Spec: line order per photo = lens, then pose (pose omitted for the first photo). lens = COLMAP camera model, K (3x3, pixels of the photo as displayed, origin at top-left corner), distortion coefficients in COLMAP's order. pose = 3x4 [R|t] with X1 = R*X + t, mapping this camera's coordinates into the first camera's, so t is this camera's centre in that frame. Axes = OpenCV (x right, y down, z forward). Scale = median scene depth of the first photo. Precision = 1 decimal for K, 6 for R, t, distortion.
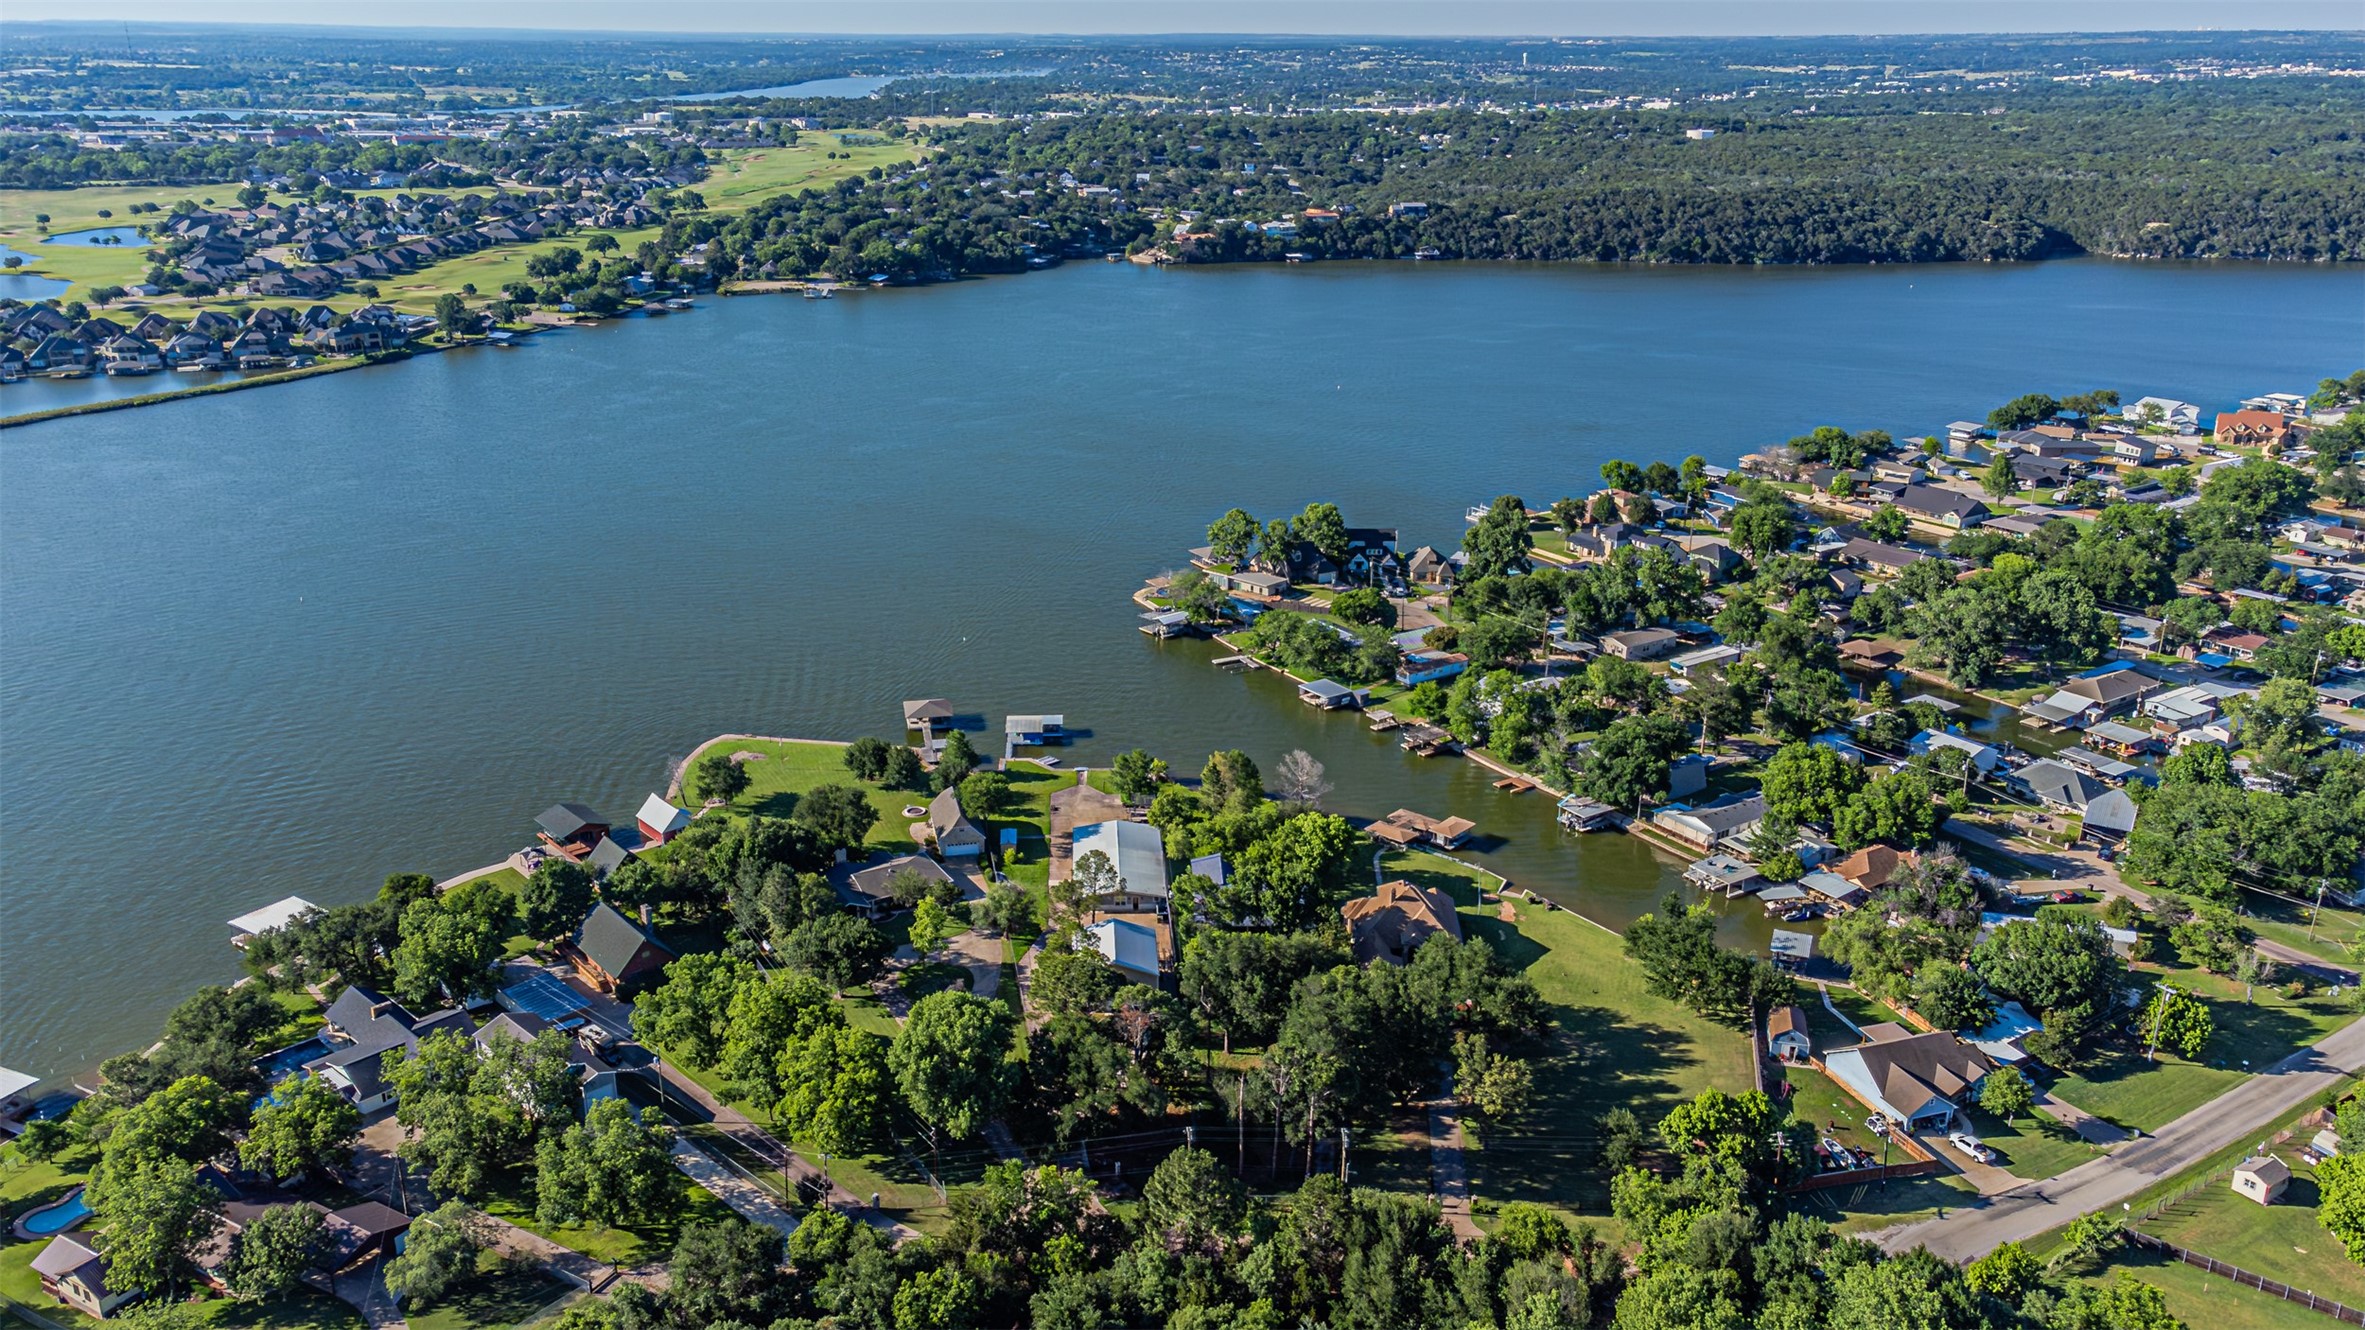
lens RADIAL K [[1795.1, 0, 1189.3], [0, 1795.1, 658.1], [0, 0, 1]] dist [0.030143, 0.048216]
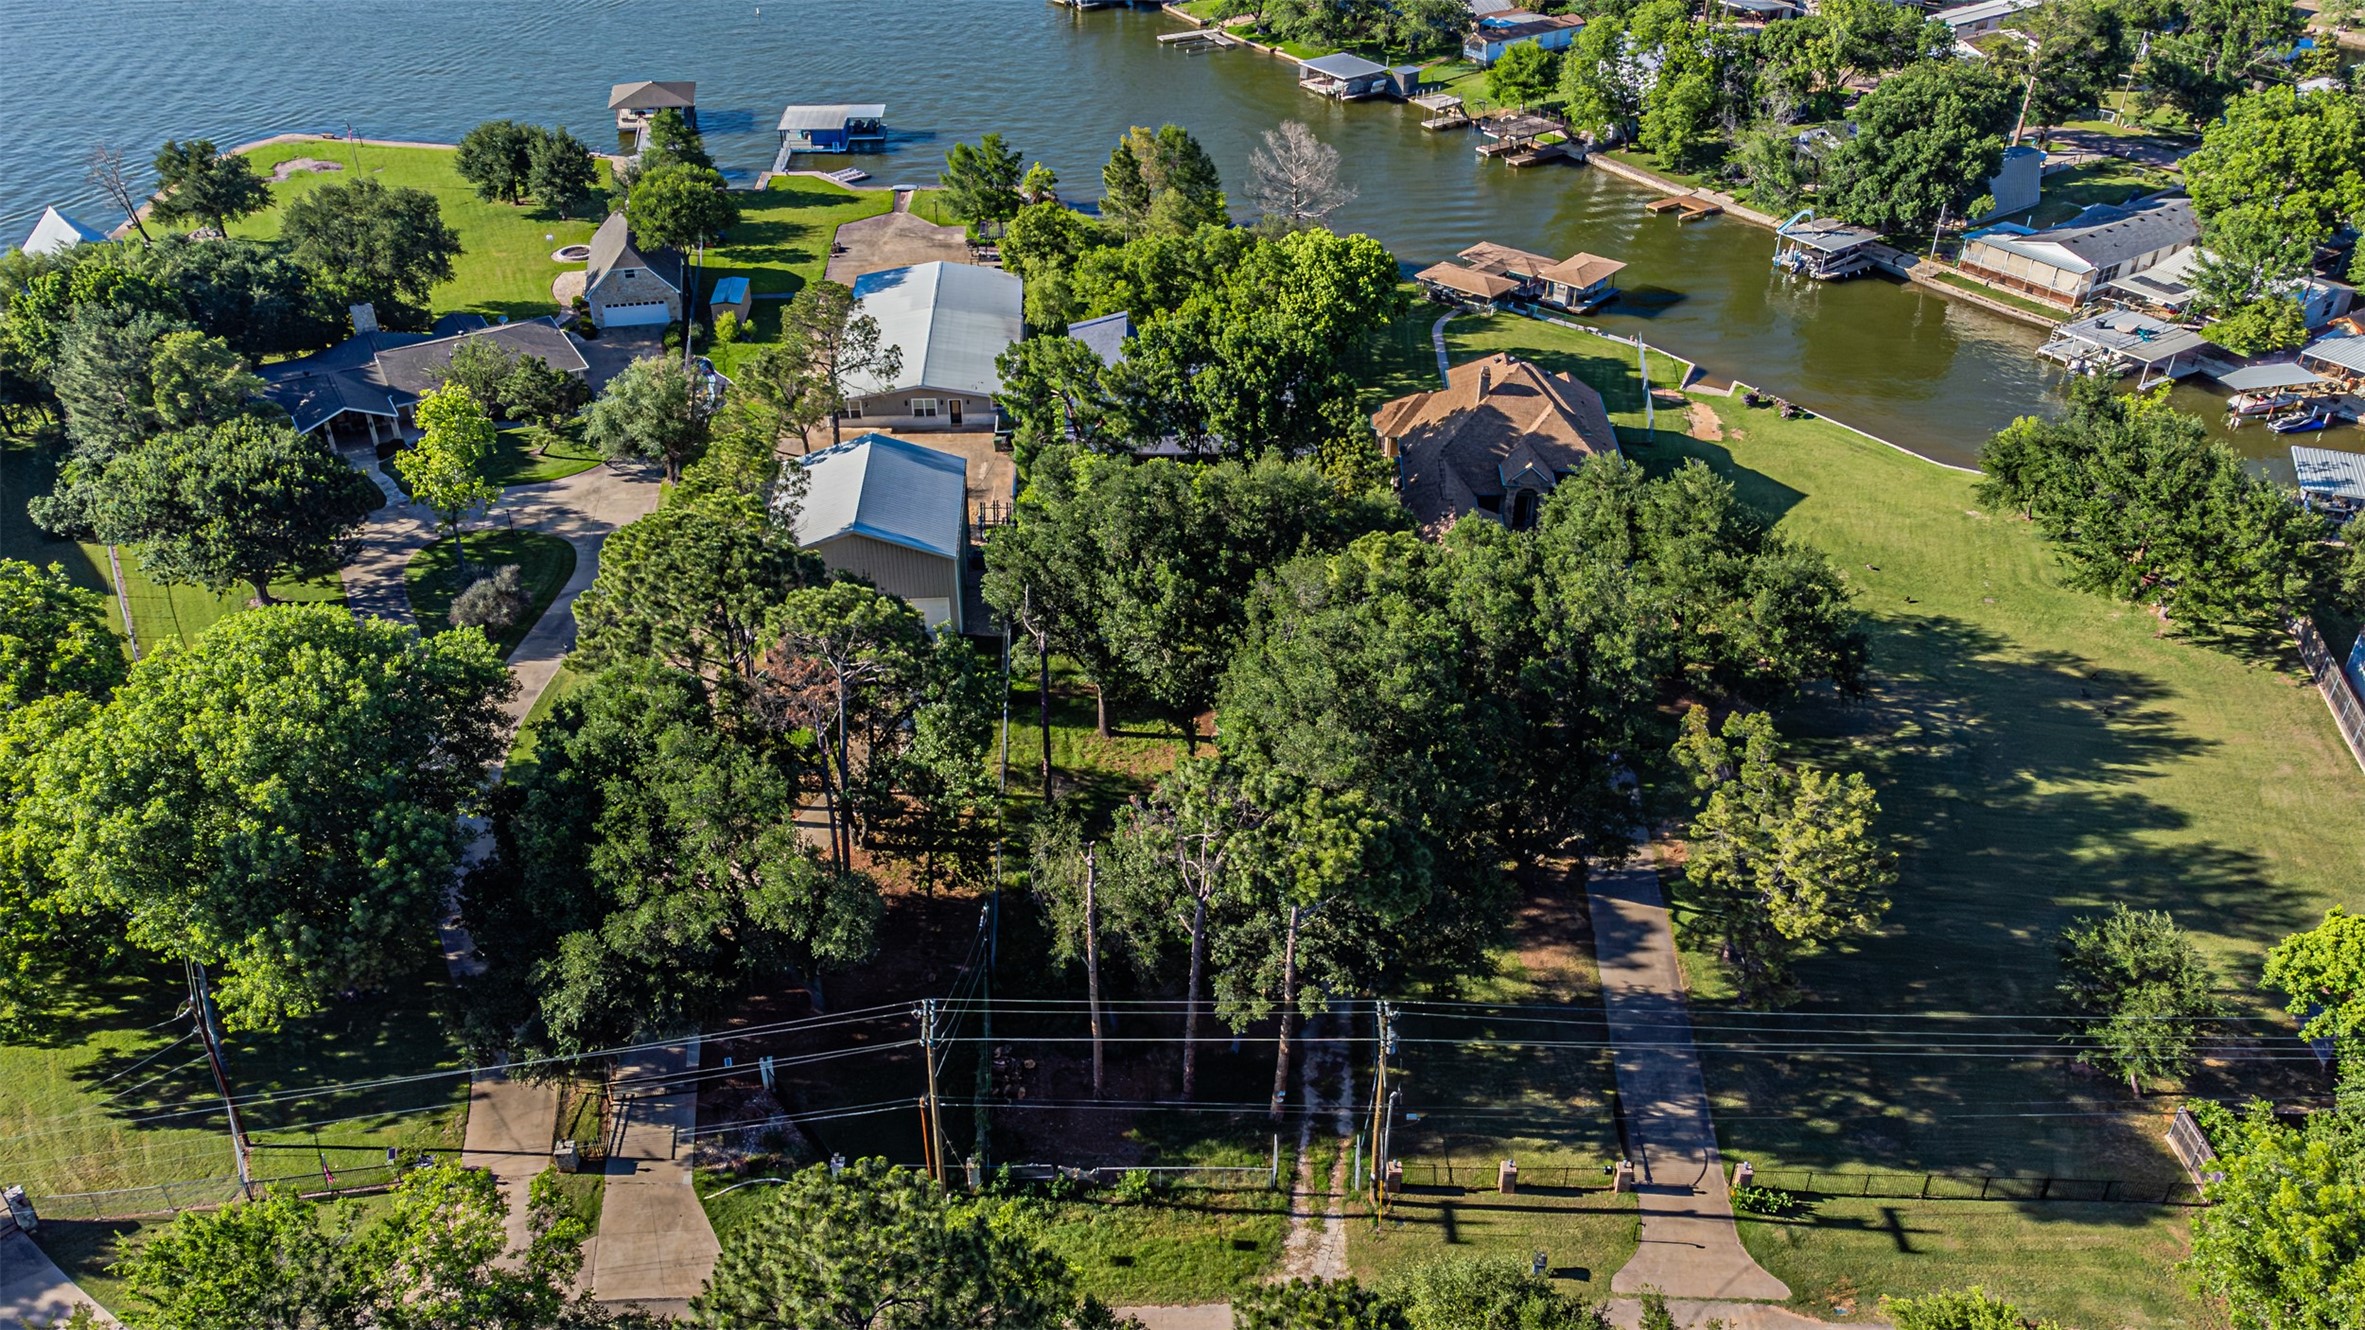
lens RADIAL K [[1795.1, 0, 1189.1], [0, 1795.1, 676.6], [0, 0, 1]] dist [0.030143, 0.048216]
pose [[0.999969, -0.004237, -0.006590, 0.033620], [0.005728, 0.969269, 0.245935, 0.076764], [0.005346, -0.245965, 0.969264, 0.446527]]
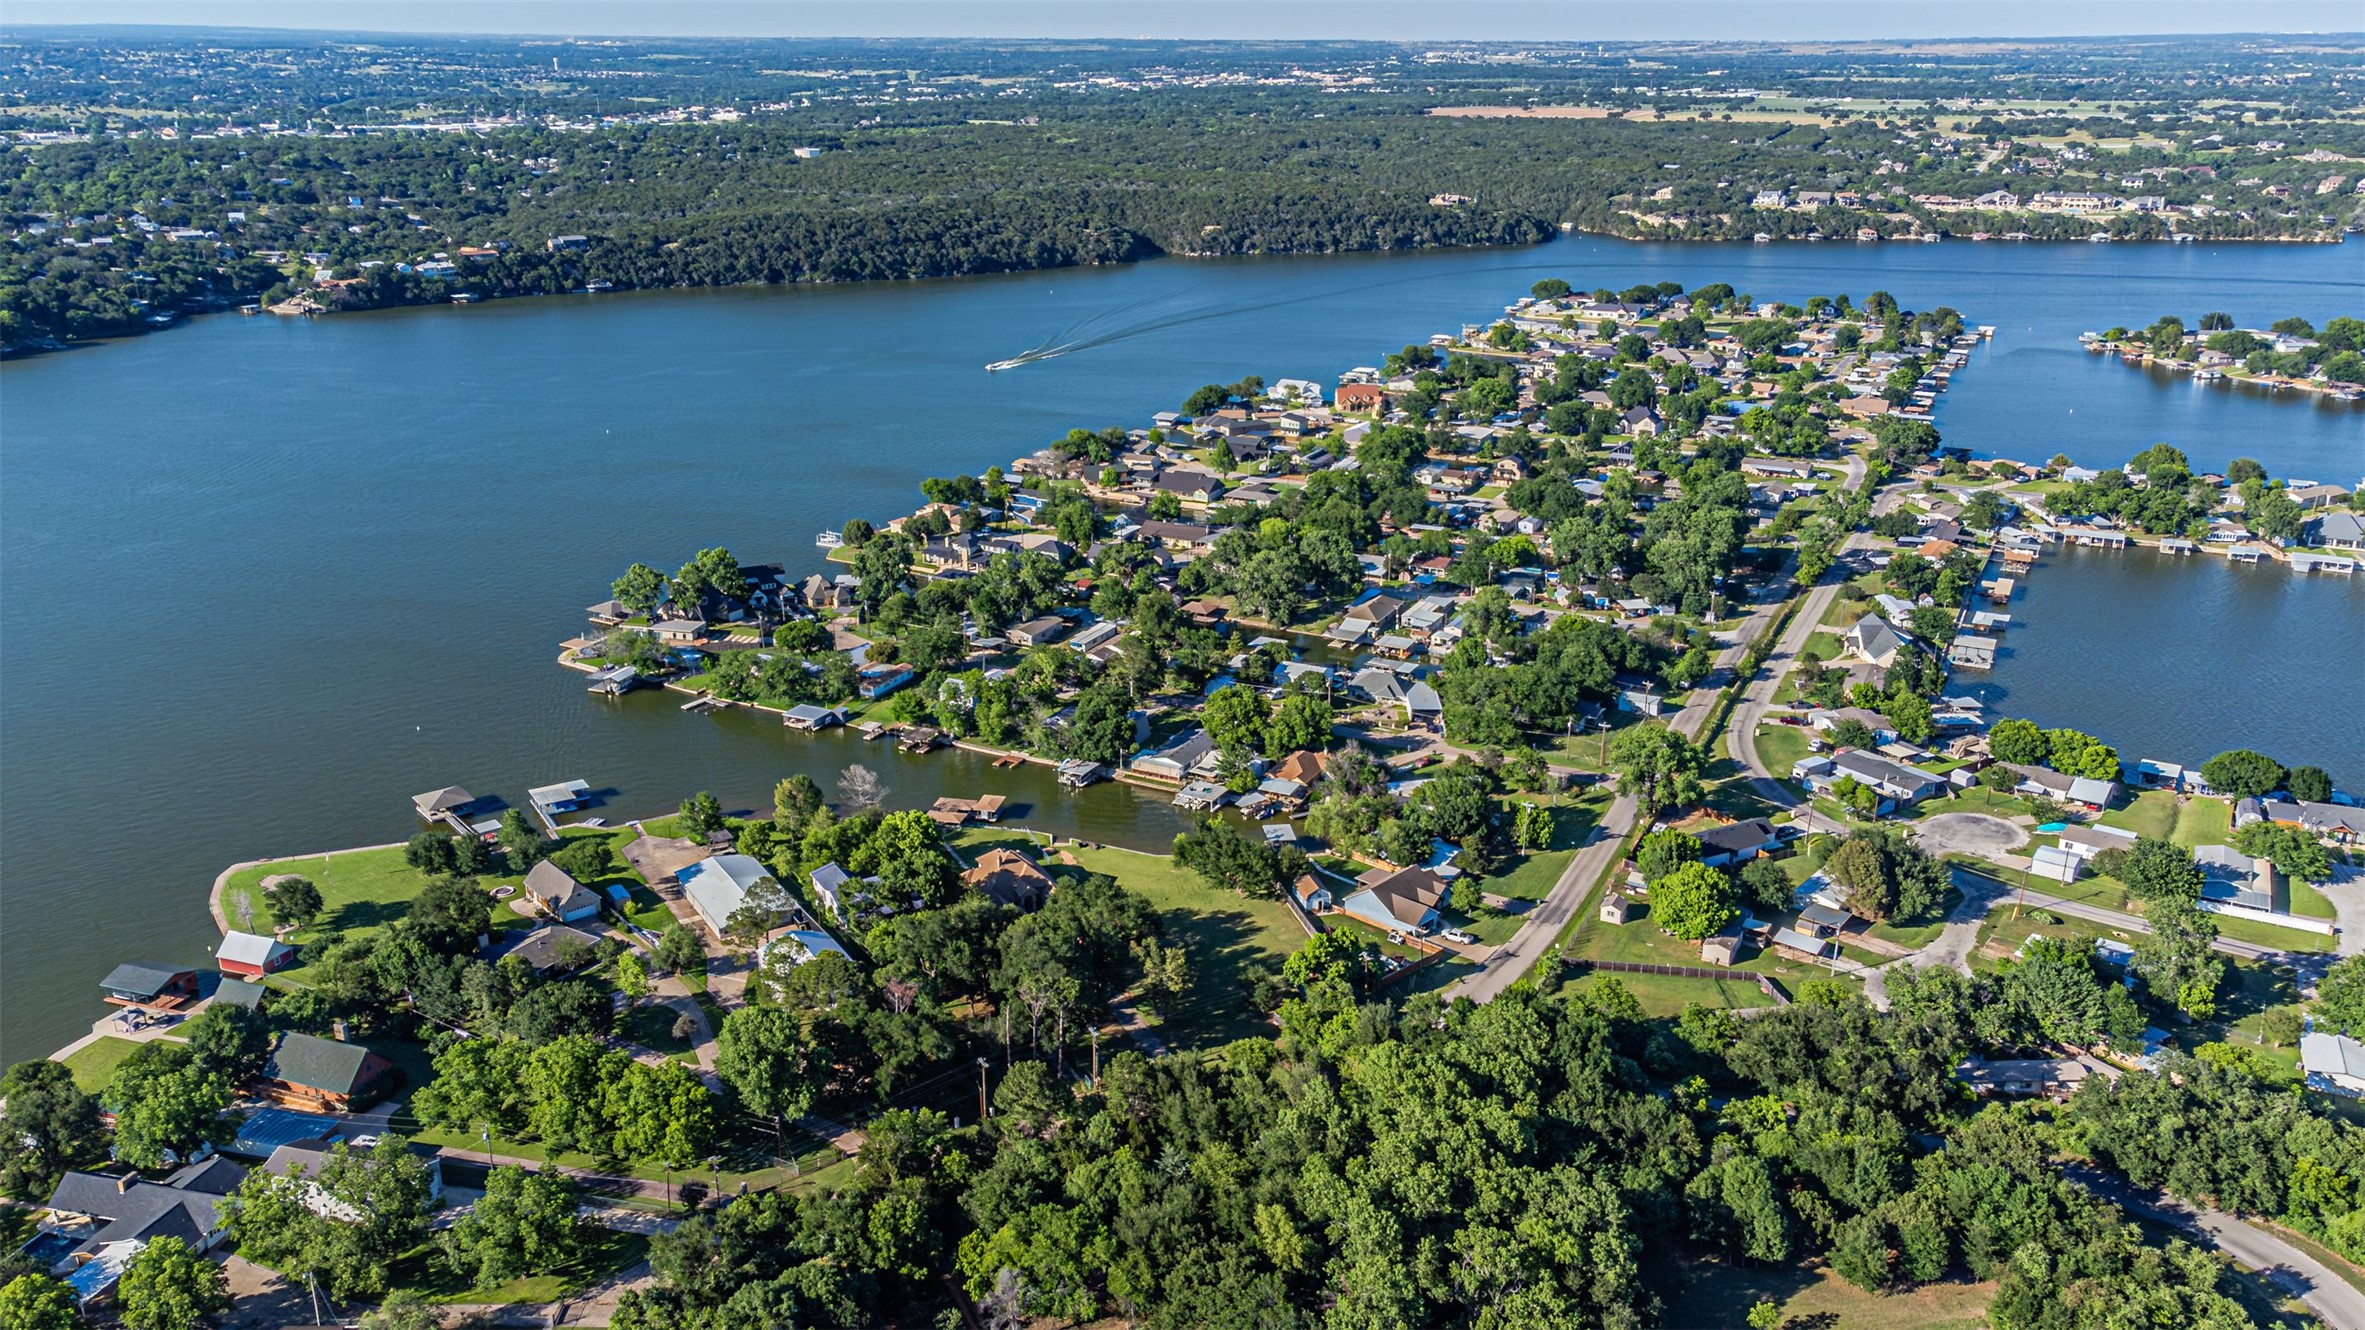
lens RADIAL K [[1795.1, 0, 1177.3], [0, 1795.1, 642.6], [0, 0, 1]] dist [0.030143, 0.048216]
pose [[0.877609, -0.155657, 0.453403, -0.264669], [0.159098, 0.986782, 0.030819, -0.028594], [-0.452207, 0.045089, 0.890773, -0.131142]]
